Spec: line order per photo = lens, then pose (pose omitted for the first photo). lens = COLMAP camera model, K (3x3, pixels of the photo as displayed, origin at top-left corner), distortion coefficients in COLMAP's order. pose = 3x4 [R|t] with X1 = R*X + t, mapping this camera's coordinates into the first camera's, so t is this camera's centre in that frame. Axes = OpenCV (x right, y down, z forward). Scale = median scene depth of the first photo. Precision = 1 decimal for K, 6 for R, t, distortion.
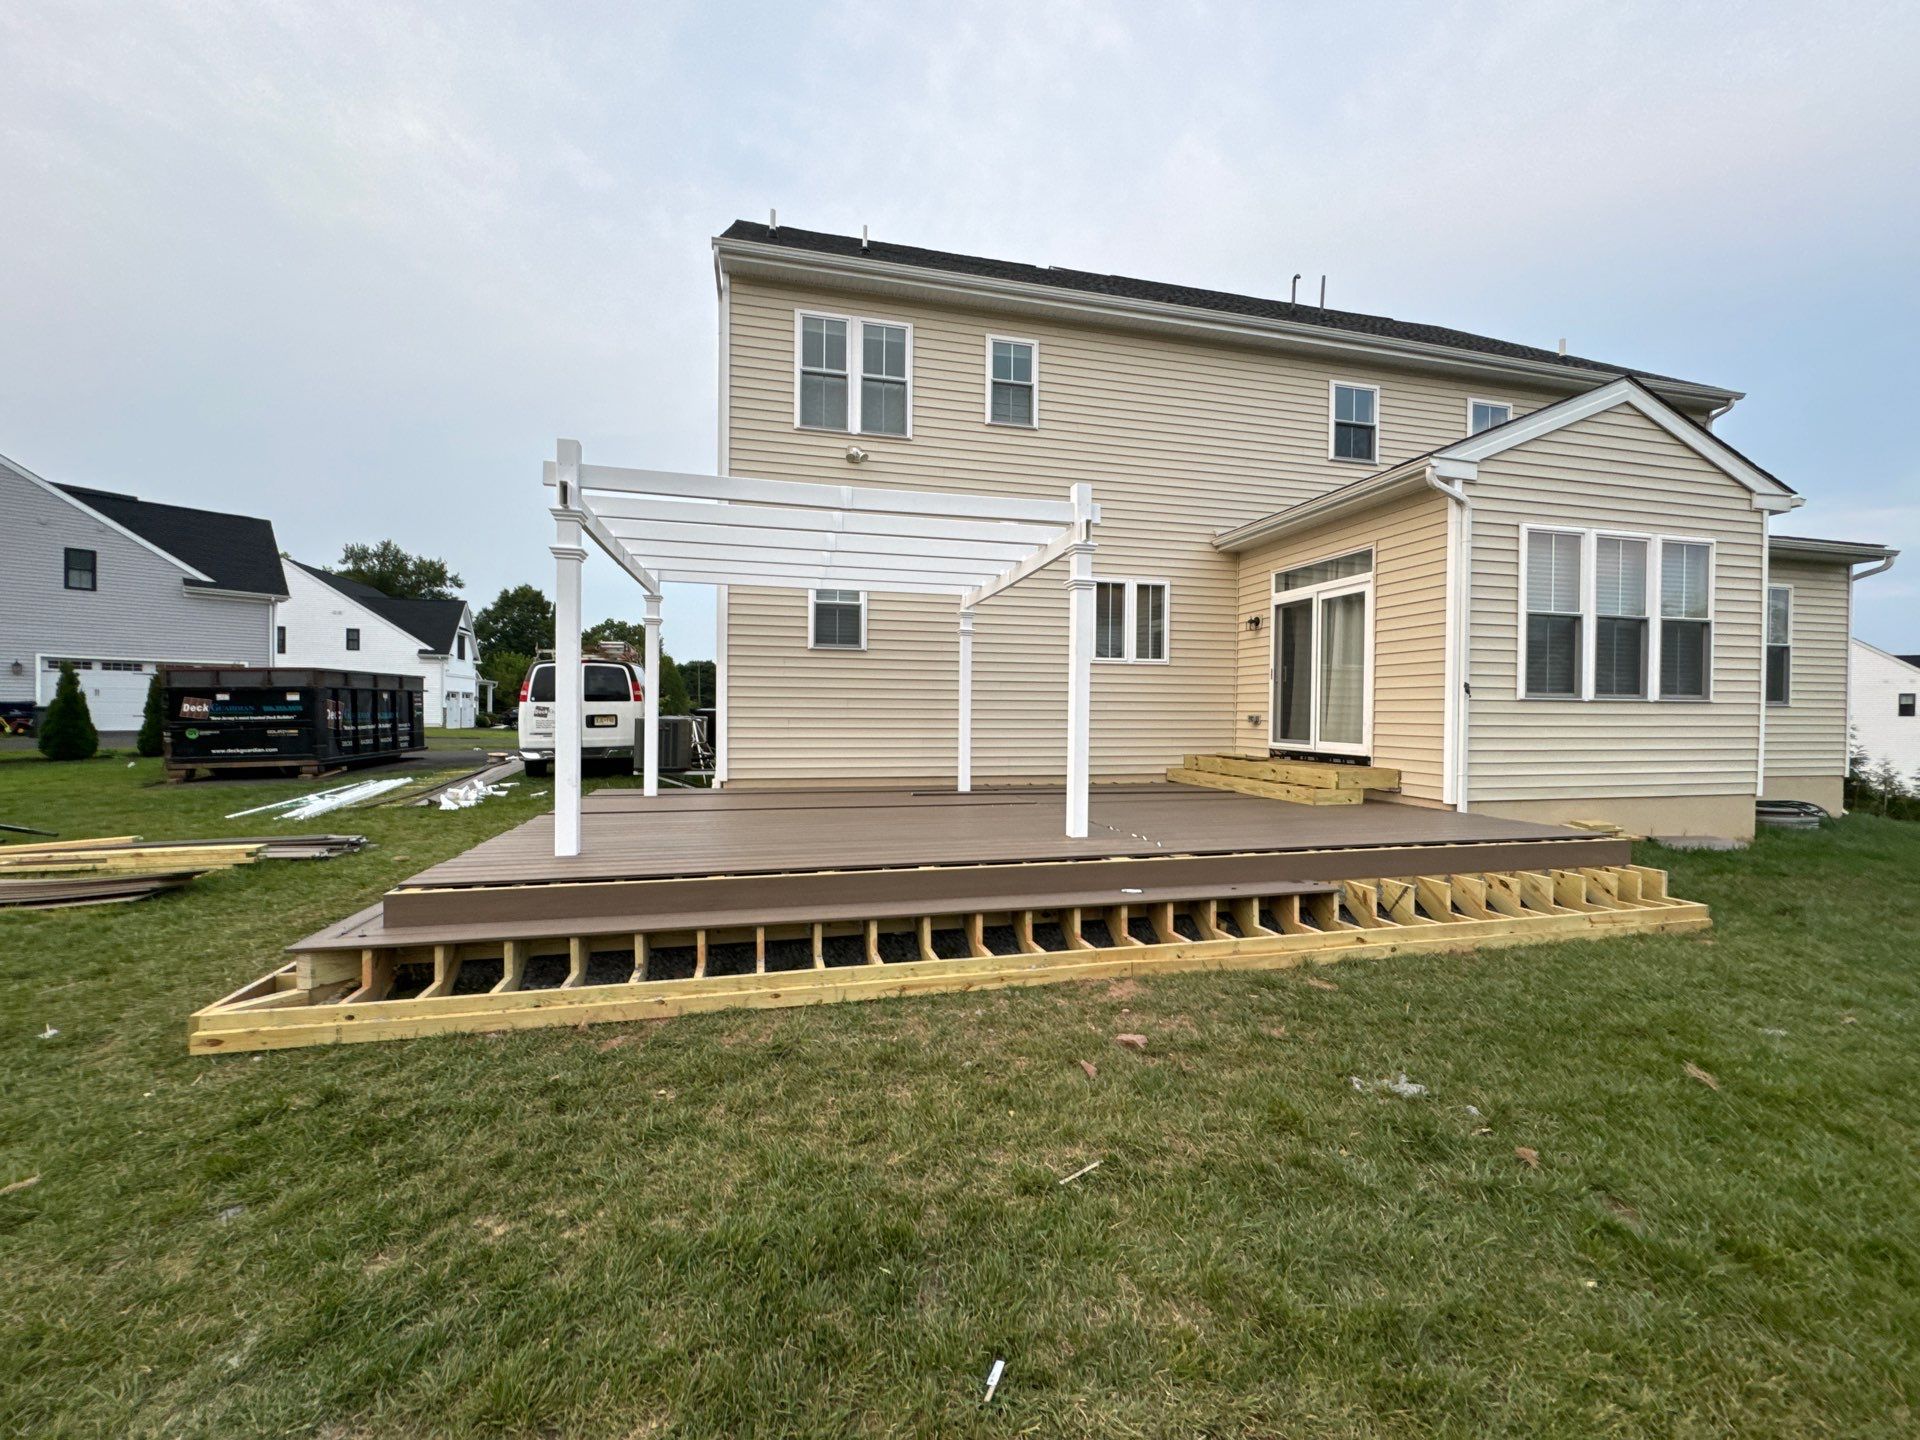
lens RADIAL K [[765.1, 0, 960.3], [0, 765.1, 720.5], [0, 0, 1]] dist [-0.002398, 0.000075]
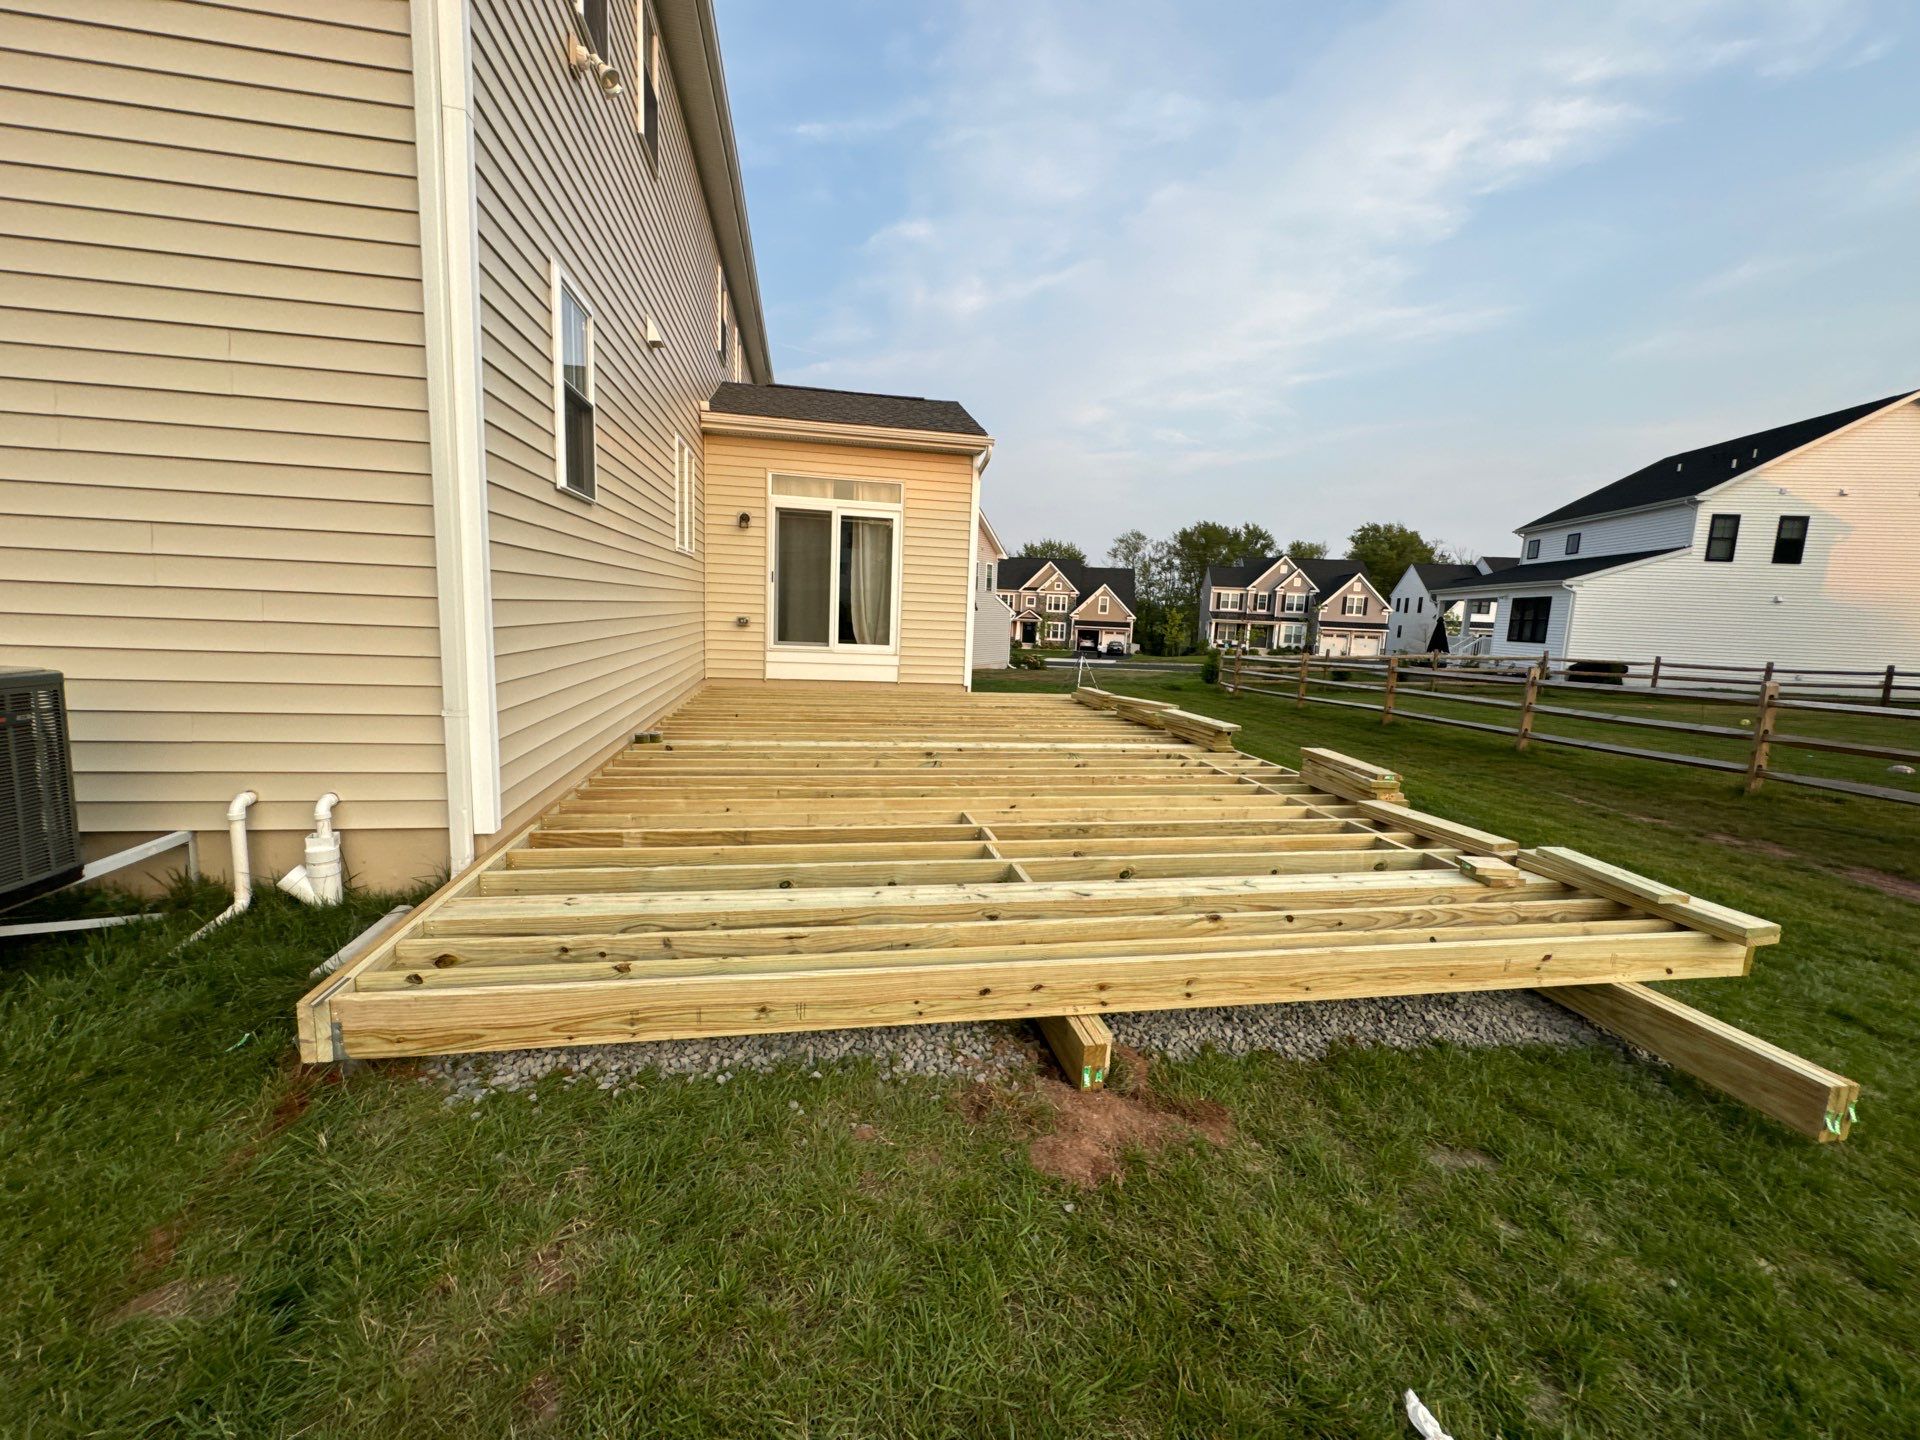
lens RADIAL K [[765.1, 0, 959.6], [0, 765.1, 722.0], [0, 0, 1]] dist [-0.002398, 0.000075]
pose [[0.053191, -0.150061, 0.987245, -0.613992], [-0.030771, 0.987929, 0.151823, -0.033122], [-0.998110, -0.038454, 0.047931, 0.715270]]
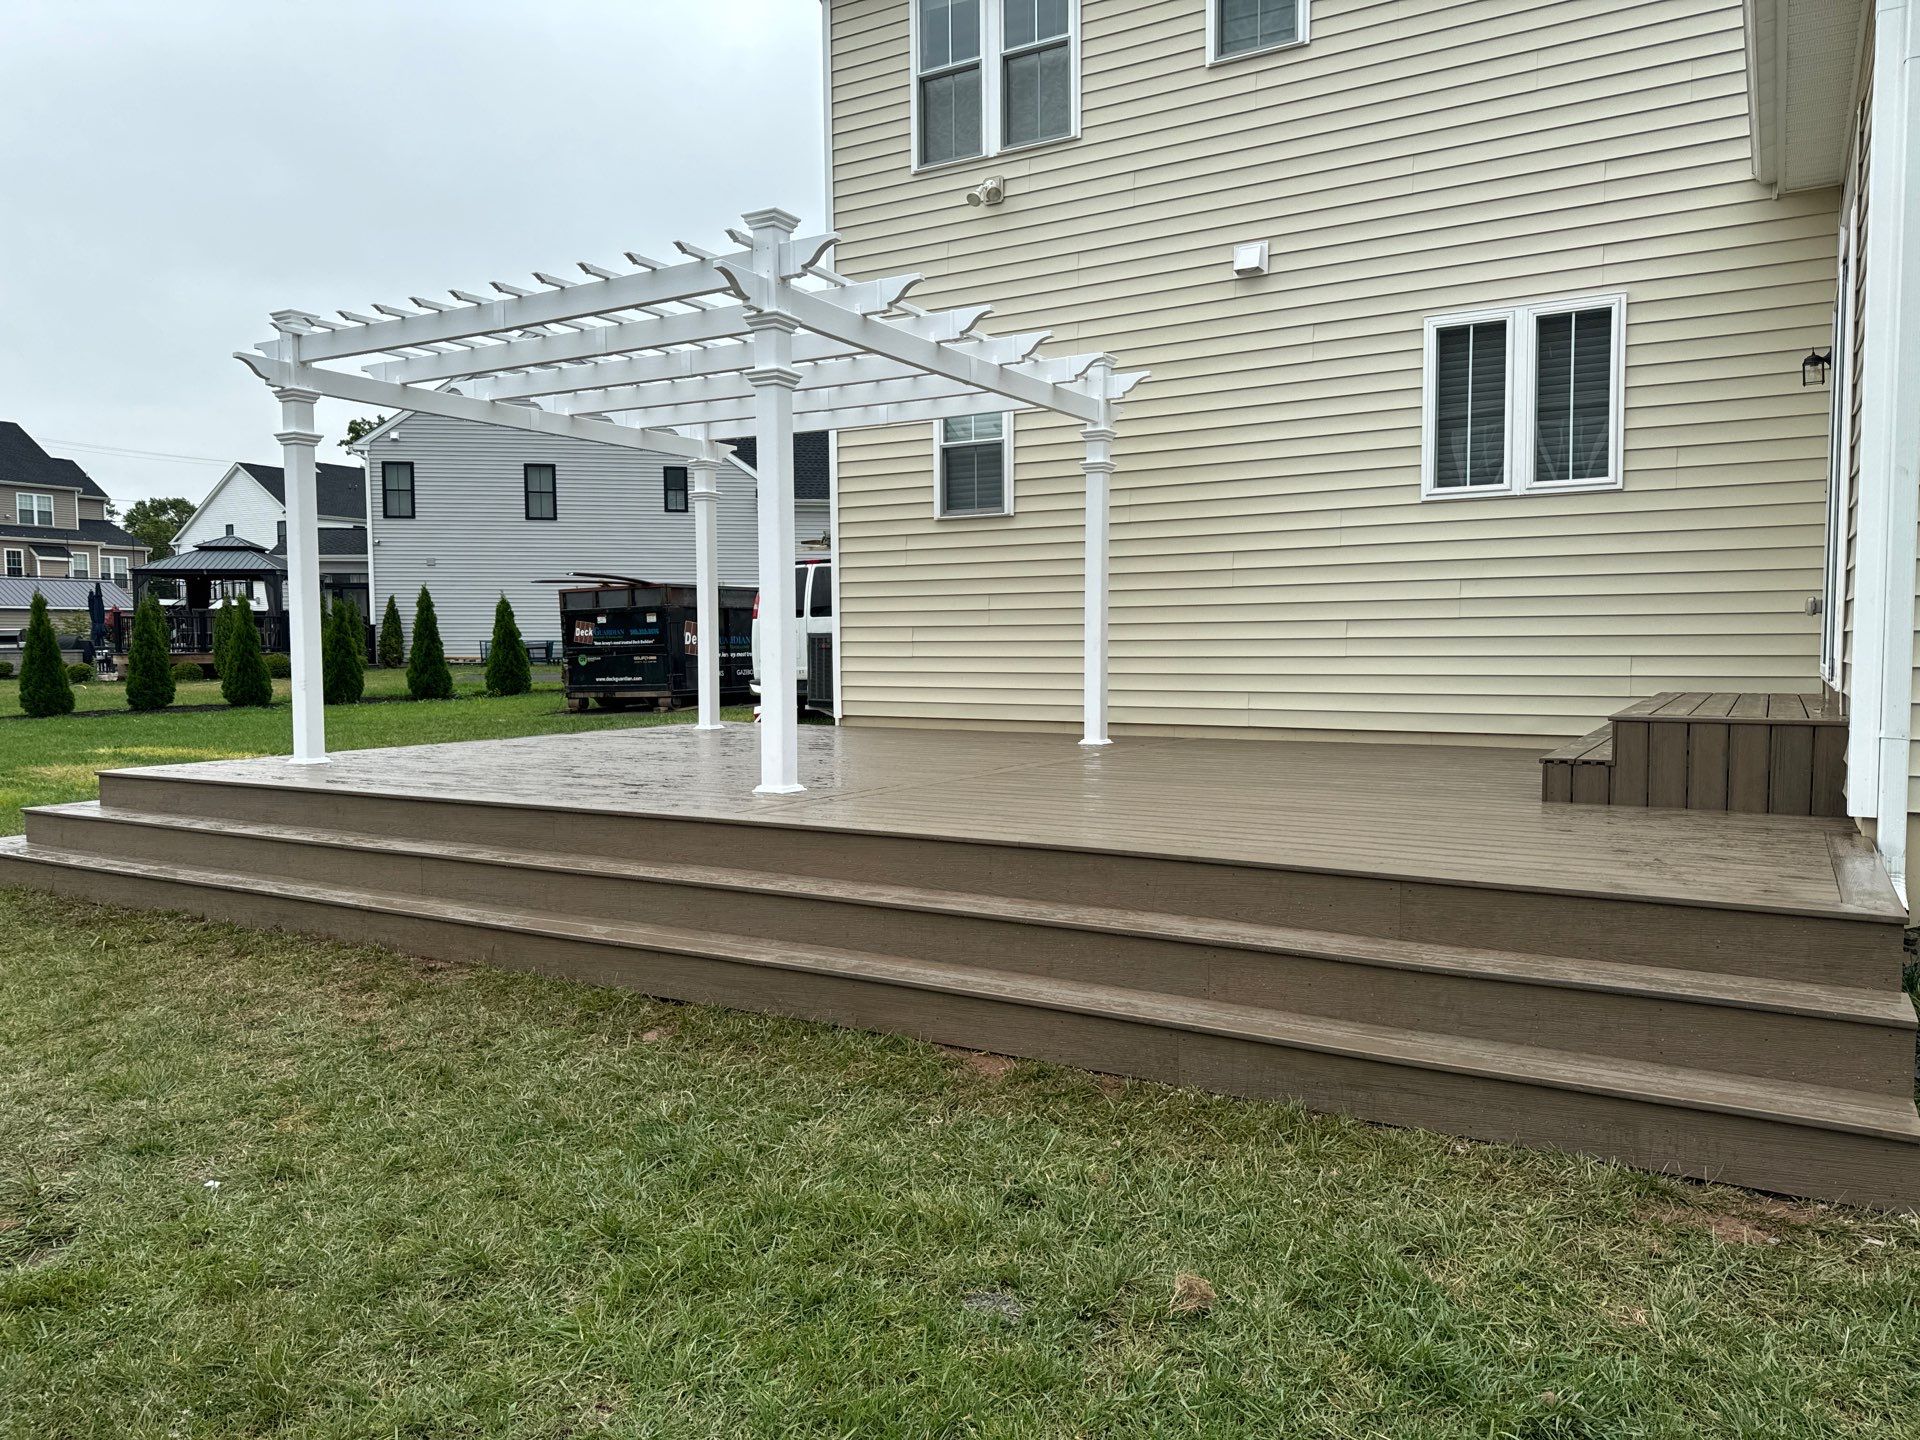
lens RADIAL K [[1347.7, 0, 940.8], [0, 1347.7, 745.1], [0, 0, 1]] dist [0.054417, -0.062059]
pose [[0.703039, 0.040540, -0.709995, 0.602978], [0.006686, 0.997953, 0.063602, 0.023573], [0.711120, -0.049462, 0.701329, 0.181955]]
